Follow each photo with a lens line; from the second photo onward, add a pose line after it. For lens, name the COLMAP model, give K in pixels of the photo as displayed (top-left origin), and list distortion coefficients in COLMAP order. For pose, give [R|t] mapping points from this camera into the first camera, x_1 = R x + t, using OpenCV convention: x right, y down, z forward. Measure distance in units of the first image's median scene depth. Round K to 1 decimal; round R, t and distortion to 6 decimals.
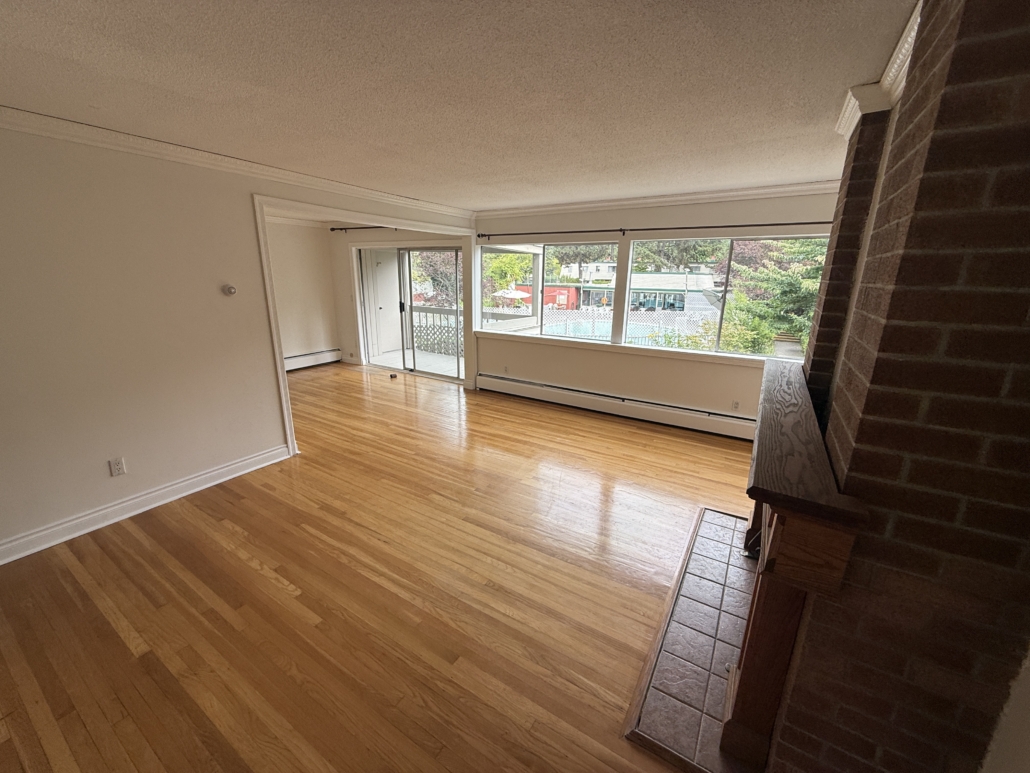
lens RADIAL K [[407.8, 0, 515.0], [0, 407.8, 386.5], [0, 0, 1]] dist [-0.001433, 0.000247]
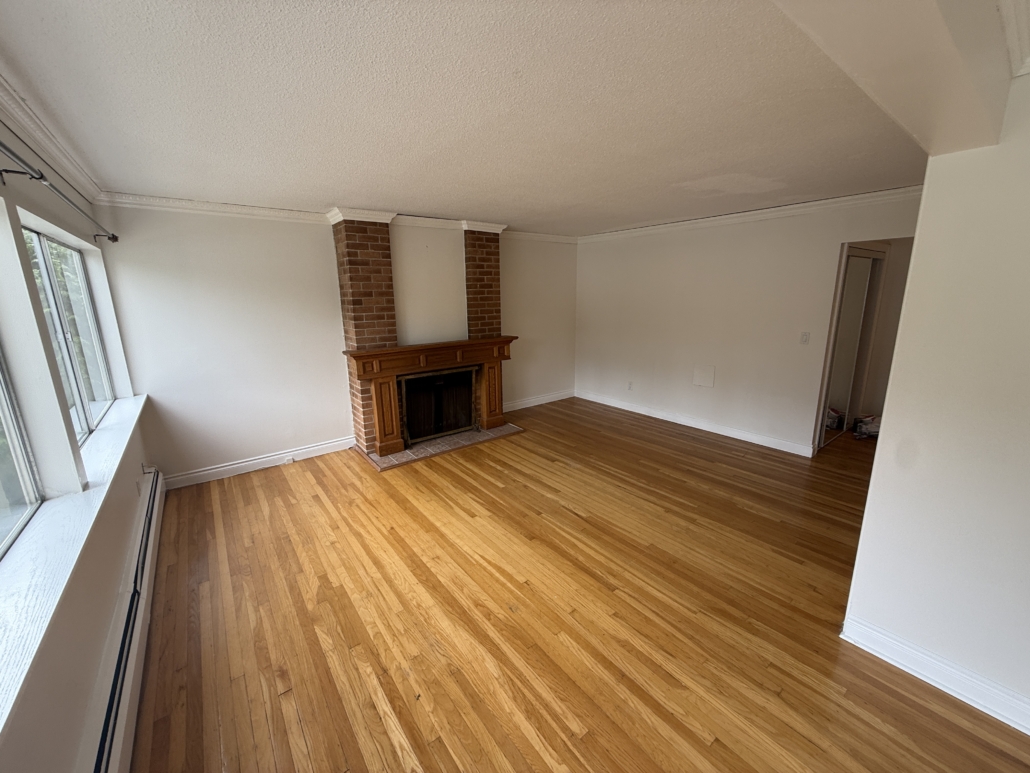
lens RADIAL K [[407.8, 0, 515.0], [0, 407.8, 386.5], [0, 0, 1]] dist [-0.001433, 0.000247]
pose [[-0.937855, -0.077102, 0.338354, -0.275618], [0.093829, 0.882353, 0.461139, -0.376718], [-0.334102, 0.464229, -0.820285, 1.349374]]
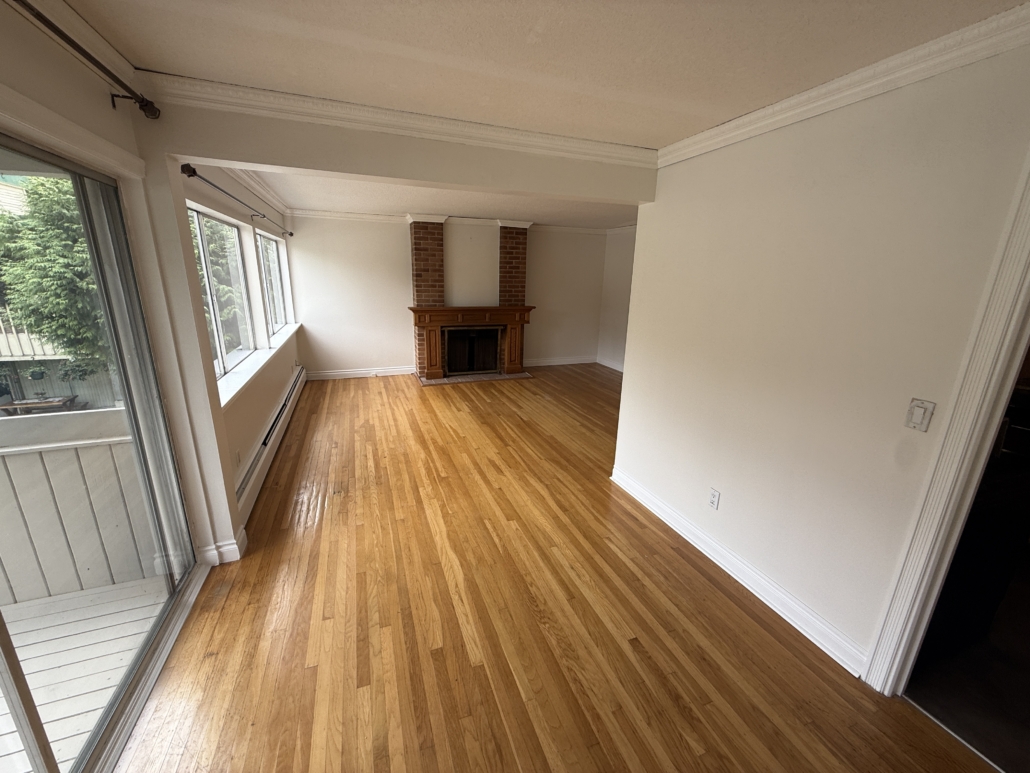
lens RADIAL K [[407.8, 0, 515.0], [0, 407.8, 386.5], [0, 0, 1]] dist [-0.001433, 0.000247]
pose [[-0.795804, -0.190623, 0.574769, -0.798954], [0.128542, 0.874354, 0.467955, -0.438700], [-0.591754, 0.446282, -0.671311, 1.560523]]
